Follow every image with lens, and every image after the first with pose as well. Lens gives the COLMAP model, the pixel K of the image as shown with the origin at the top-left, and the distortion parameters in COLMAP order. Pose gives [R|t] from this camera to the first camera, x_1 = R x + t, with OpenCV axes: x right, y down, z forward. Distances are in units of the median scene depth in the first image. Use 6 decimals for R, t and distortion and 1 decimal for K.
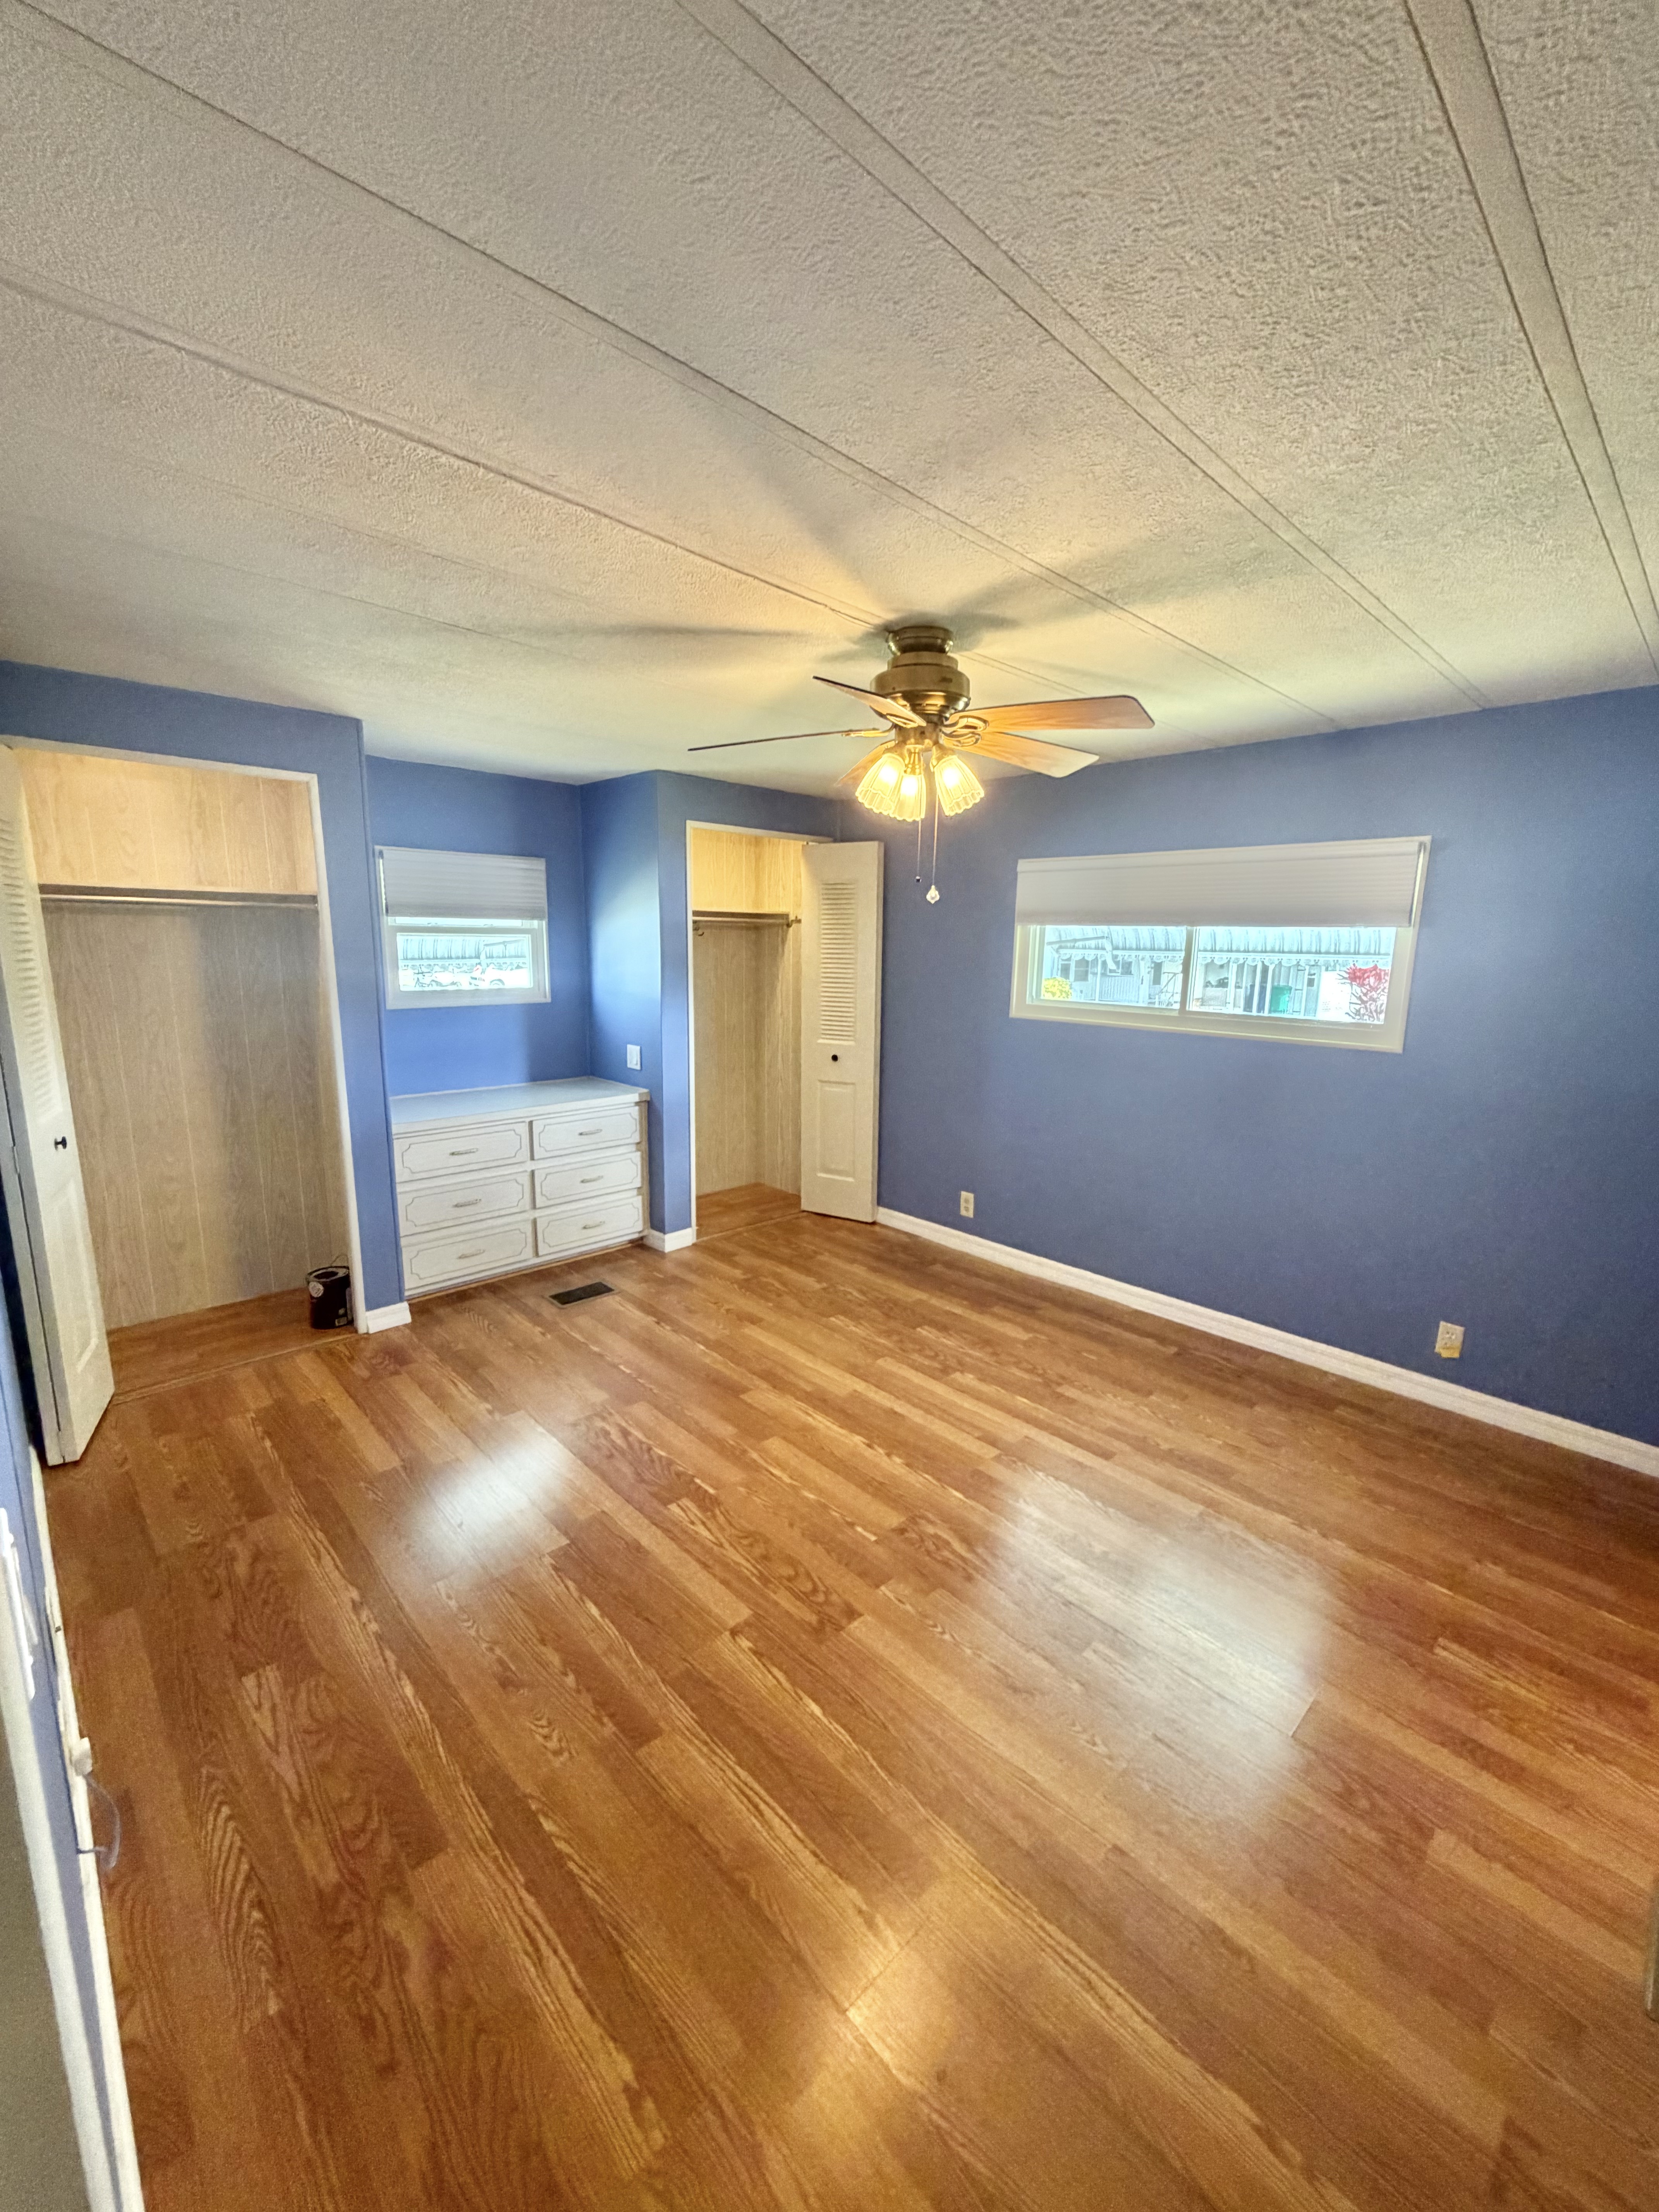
lens RADIAL K [[880.1, 0, 833.5], [0, 880.1, 1106.0], [0, 0, 1]] dist [-0.000680, -0.000545]
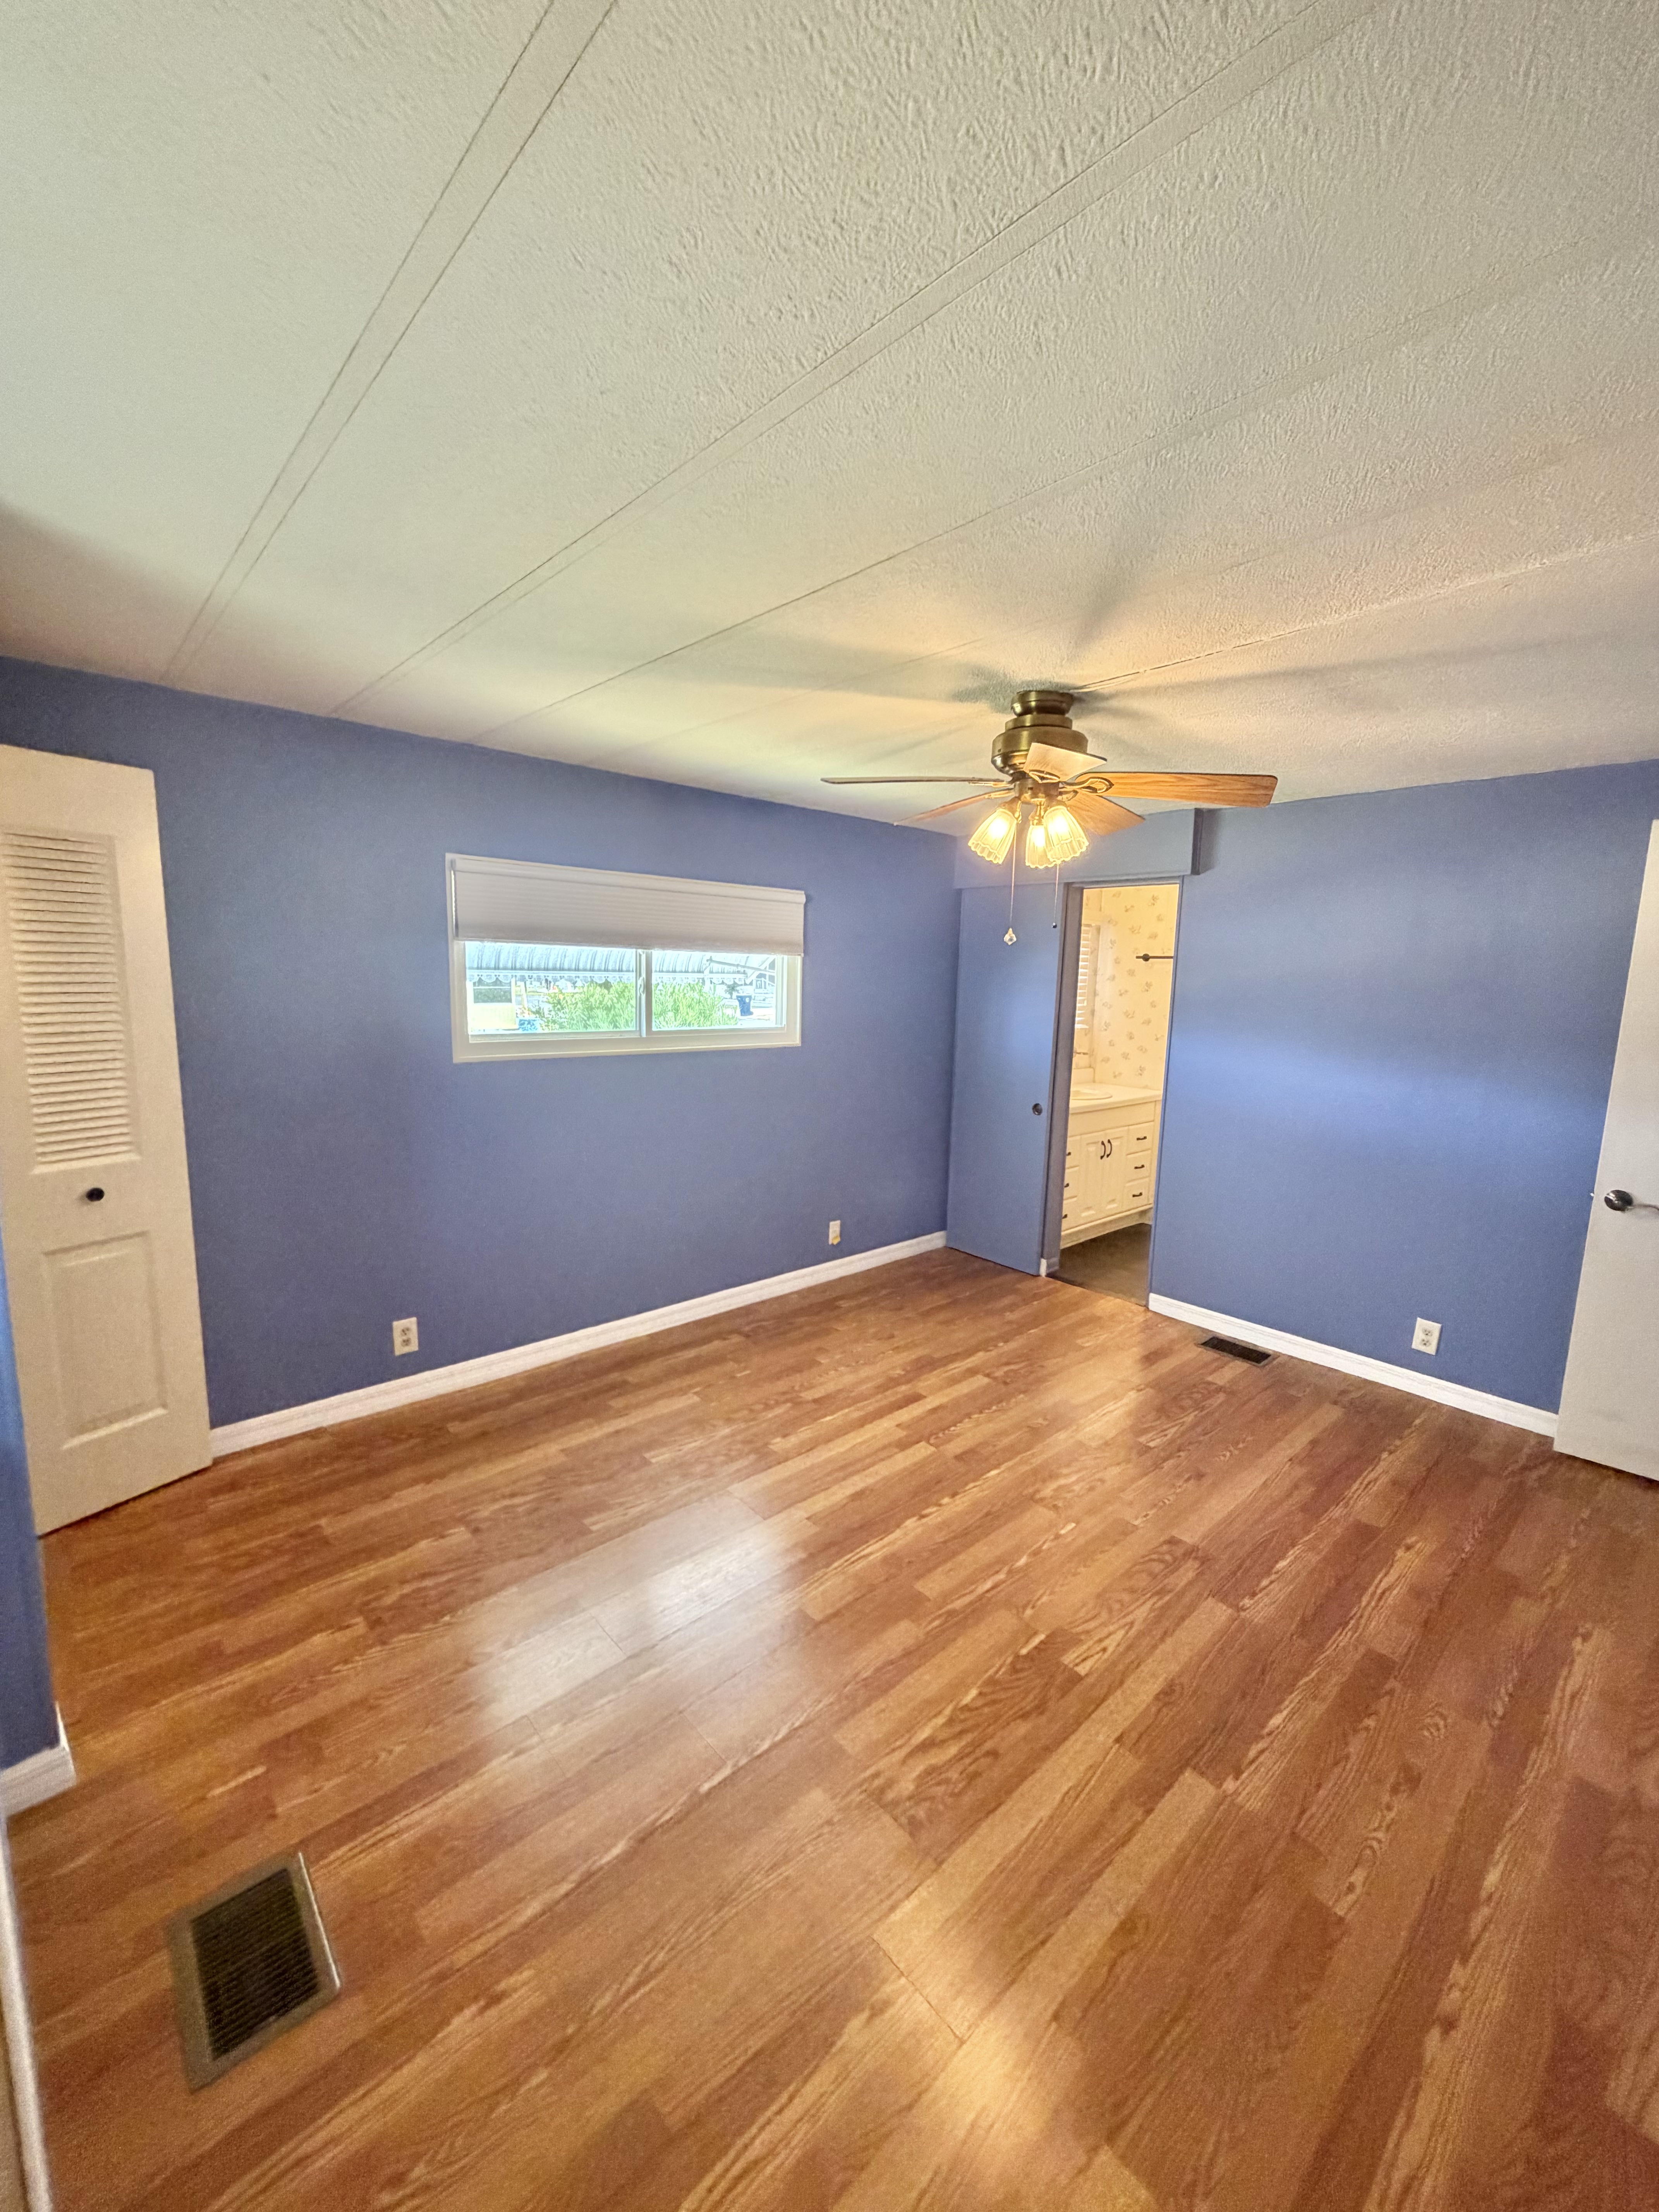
lens RADIAL K [[880.1, 0, 832.7], [0, 880.1, 1103.9], [0, 0, 1]] dist [-0.000680, -0.000545]
pose [[0.029065, -0.166856, 0.985553, -0.724220], [0.159410, 0.974124, 0.160220, -0.182952], [-0.986784, 0.152450, 0.054911, 0.875322]]
